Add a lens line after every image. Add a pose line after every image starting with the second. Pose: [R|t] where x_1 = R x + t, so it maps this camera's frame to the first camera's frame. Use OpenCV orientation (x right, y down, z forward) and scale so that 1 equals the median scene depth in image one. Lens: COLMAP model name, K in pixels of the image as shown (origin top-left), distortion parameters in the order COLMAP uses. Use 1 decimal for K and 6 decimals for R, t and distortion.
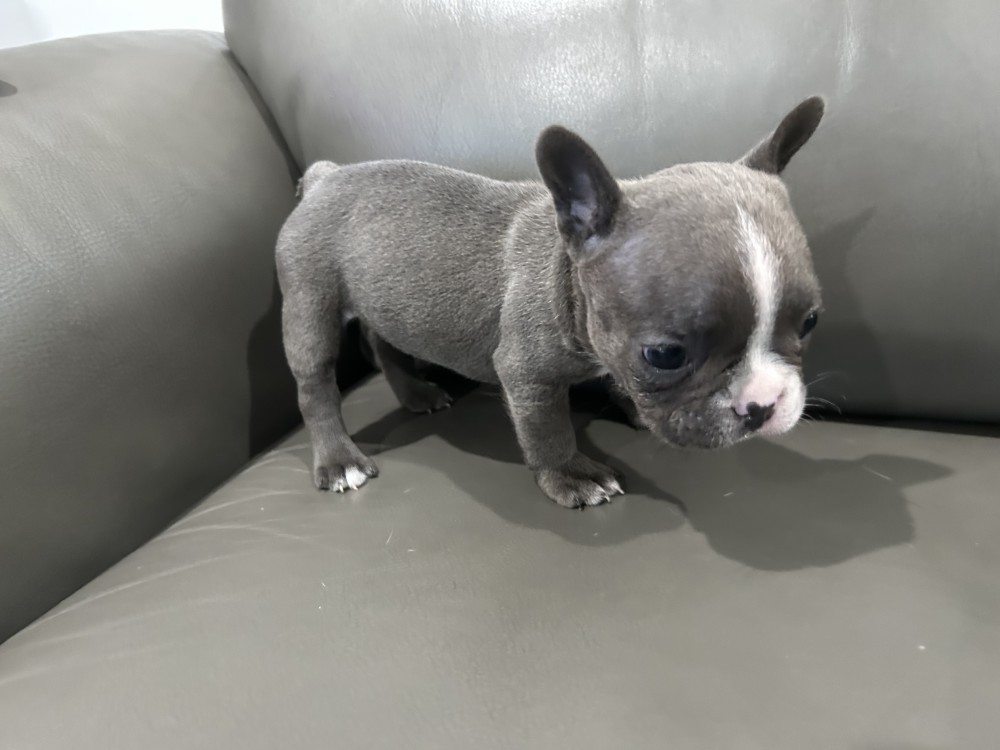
lens RADIAL K [[781.0, 0, 502.6], [0, 781.0, 369.0], [0, 0, 1]] dist [0.004932, -0.013184]
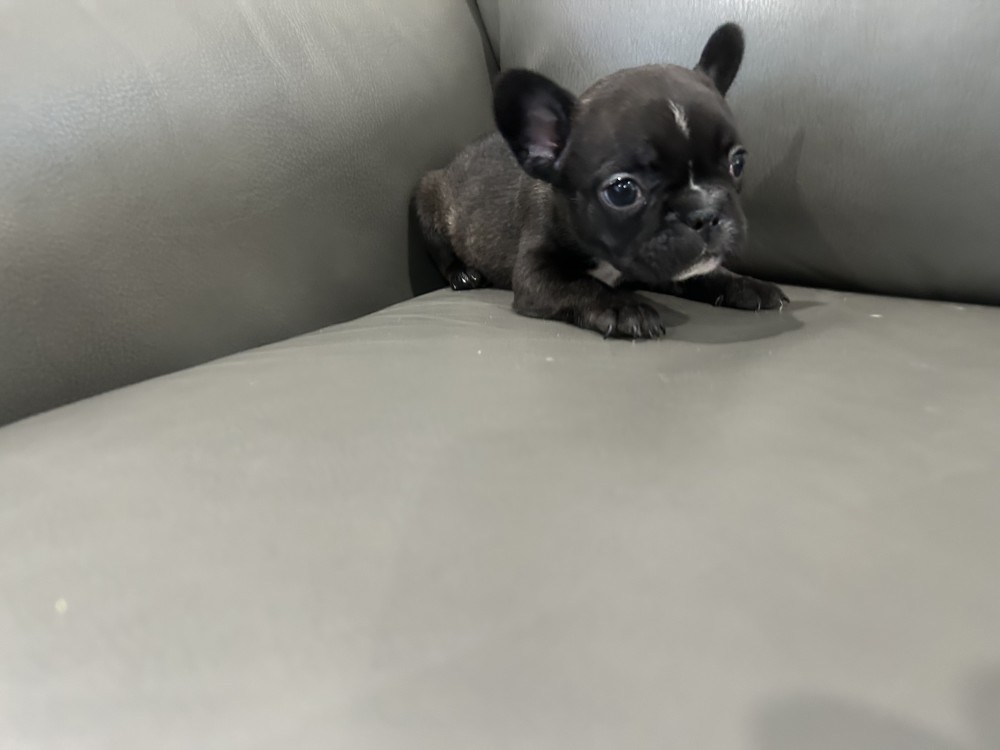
lens RADIAL K [[781.0, 0, 503.2], [0, 781.0, 384.3], [0, 0, 1]] dist [0.004932, -0.013184]
pose [[0.978343, 0.122073, -0.167163, -0.021821], [-0.124957, 0.992139, -0.006808, 0.282367], [0.165018, 0.027549, 0.985906, -0.033821]]
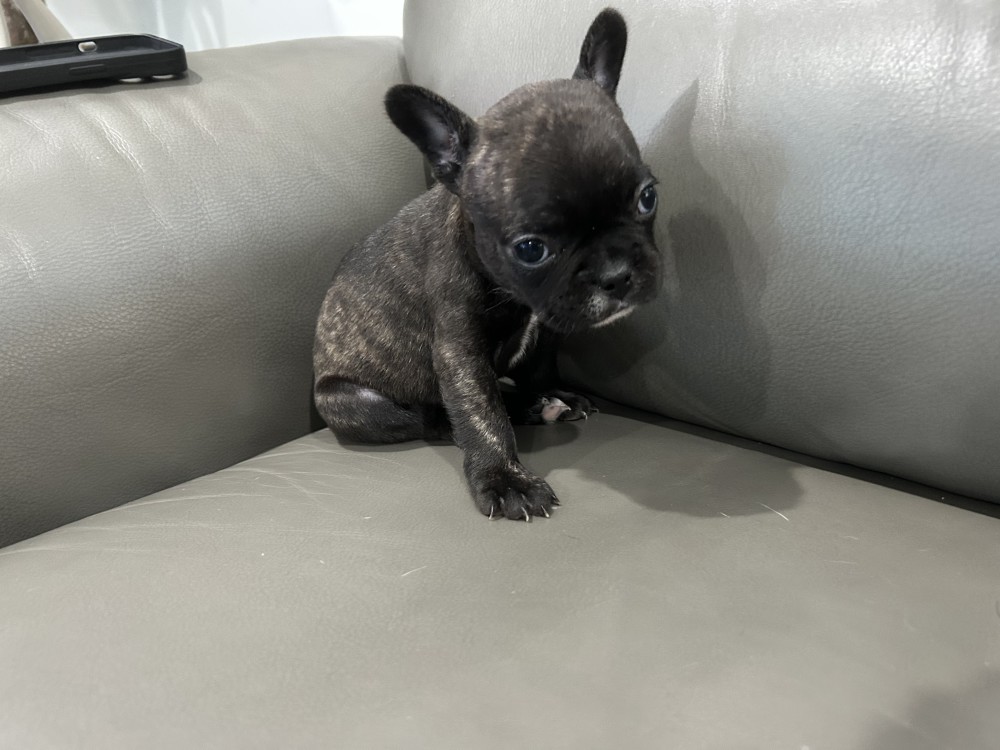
lens RADIAL K [[781.0, 0, 493.6], [0, 781.0, 382.4], [0, 0, 1]] dist [0.004932, -0.013184]
pose [[0.925538, 0.156303, -0.344890, 0.314210], [-0.157348, 0.987223, 0.025150, -0.004169], [0.344415, 0.030991, 0.938306, 0.058759]]
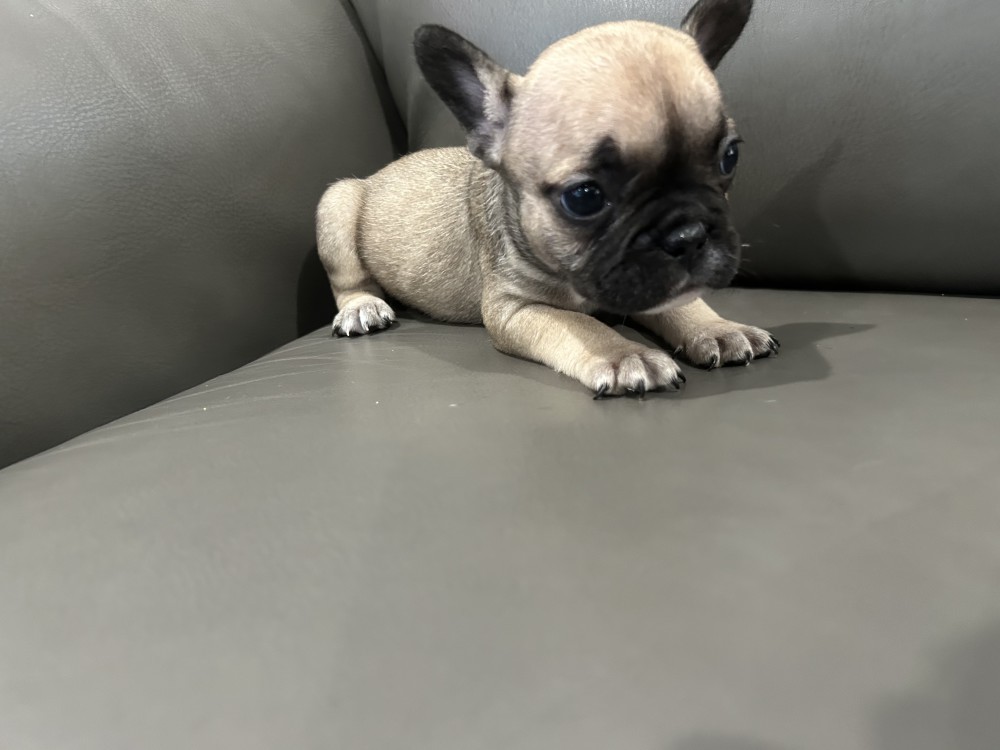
lens RADIAL K [[781.0, 0, 502.3], [0, 781.0, 387.4], [0, 0, 1]] dist [0.004932, -0.013184]
pose [[0.995617, 0.034254, -0.087026, 0.001022], [-0.034110, 0.999413, 0.003143, 0.223800], [0.087083, -0.000161, 0.996201, 0.026689]]
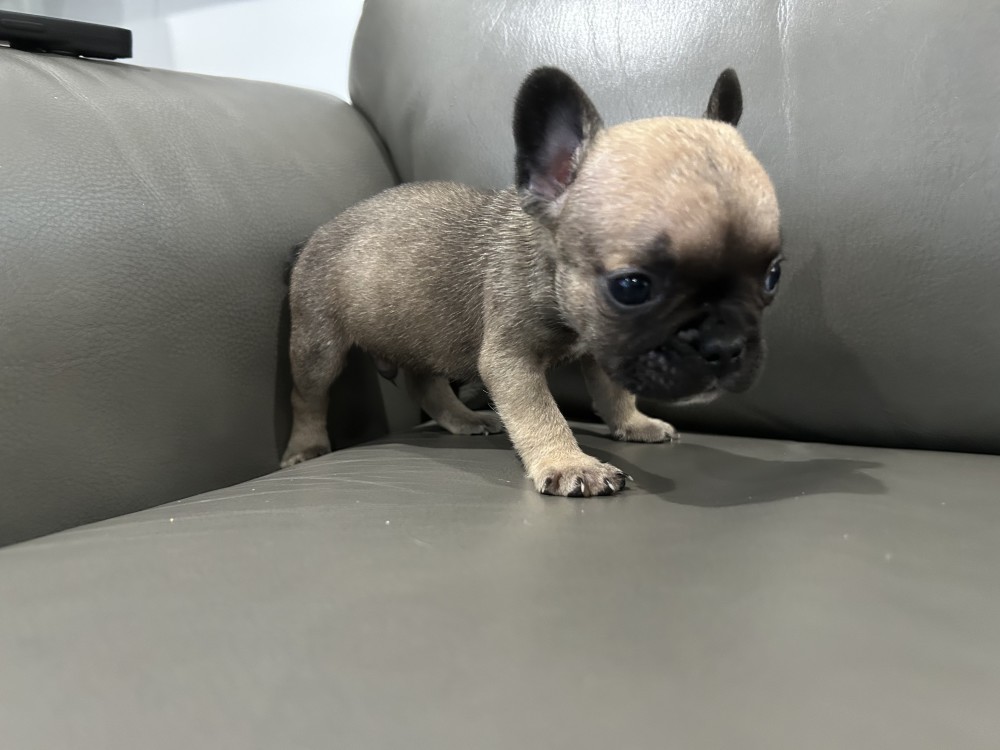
lens RADIAL K [[781.0, 0, 499.3], [0, 781.0, 377.8], [0, 0, 1]] dist [0.004932, -0.013184]
pose [[0.993292, 0.072327, -0.090224, -0.054572], [-0.092631, 0.964723, -0.246432, 0.280561], [0.069217, 0.253136, 0.964951, 0.168828]]
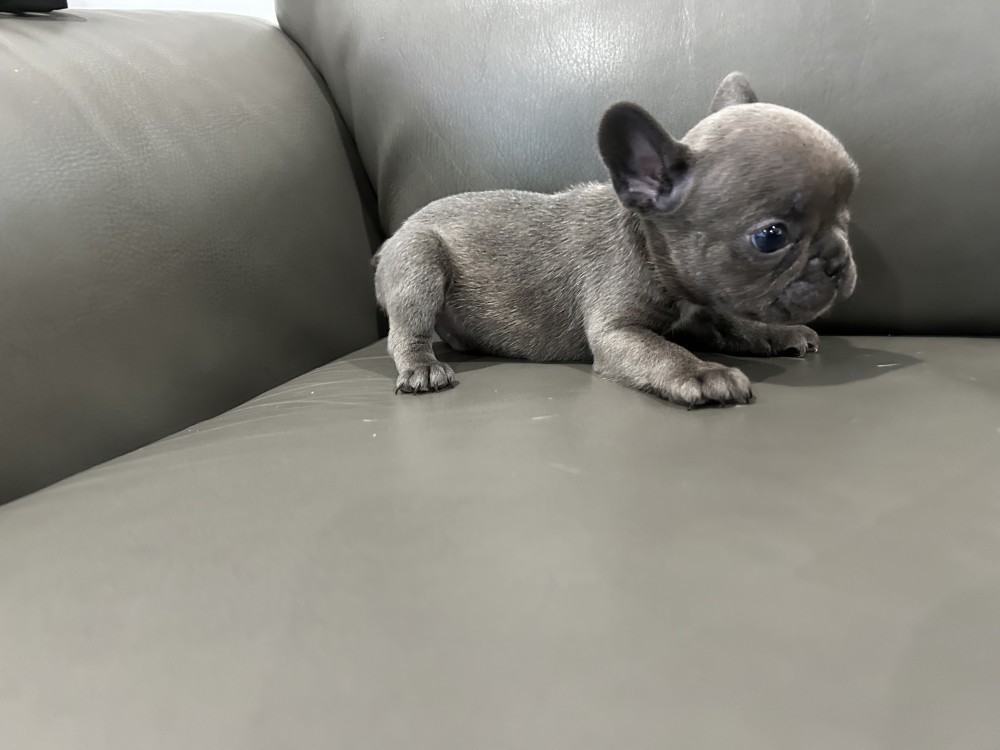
lens RADIAL K [[781.0, 0, 507.9], [0, 781.0, 375.1], [0, 0, 1]] dist [0.004932, -0.013184]
pose [[0.999982, 0.004229, -0.004152, -0.054760], [-0.004665, 0.993762, -0.111425, 0.272164], [0.003655, 0.111442, 0.993764, 0.008313]]
